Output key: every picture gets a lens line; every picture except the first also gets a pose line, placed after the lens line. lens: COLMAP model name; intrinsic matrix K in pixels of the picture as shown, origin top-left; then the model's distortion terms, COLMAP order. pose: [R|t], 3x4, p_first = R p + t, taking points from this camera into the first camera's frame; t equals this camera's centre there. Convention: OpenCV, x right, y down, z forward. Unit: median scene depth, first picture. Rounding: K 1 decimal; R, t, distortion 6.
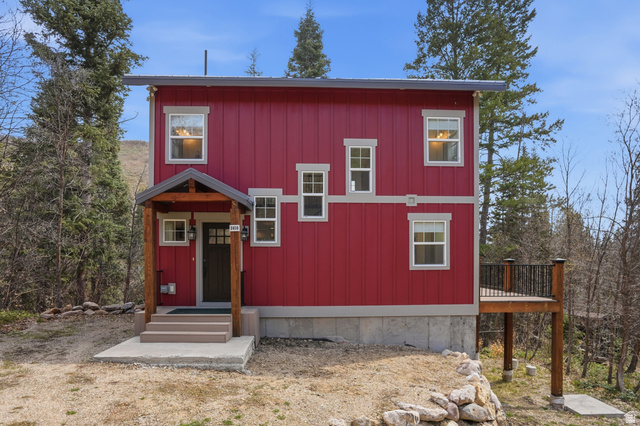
lens RADIAL K [[305.4, 0, 320.0], [0, 305.4, 213.0], [0, 0, 1]] dist [-0.050088, 0.032885]
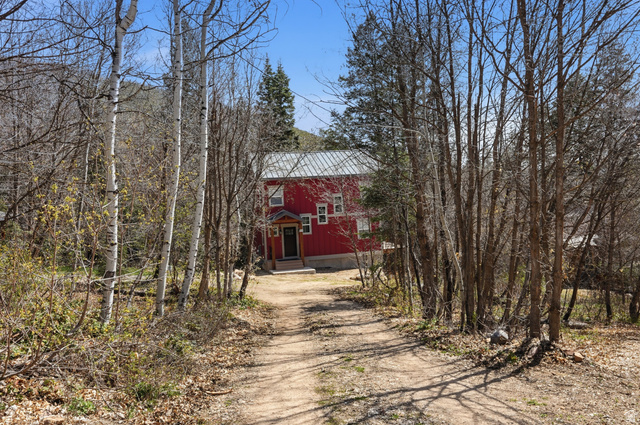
lens RADIAL K [[305.4, 0, 320.0], [0, 305.4, 212.5], [0, 0, 1]] dist [-0.050088, 0.032885]
pose [[0.972391, -0.059749, 0.225580, -0.668745], [0.033467, 0.992380, 0.118586, -0.409515], [-0.230947, -0.107763, 0.966980, -1.676856]]
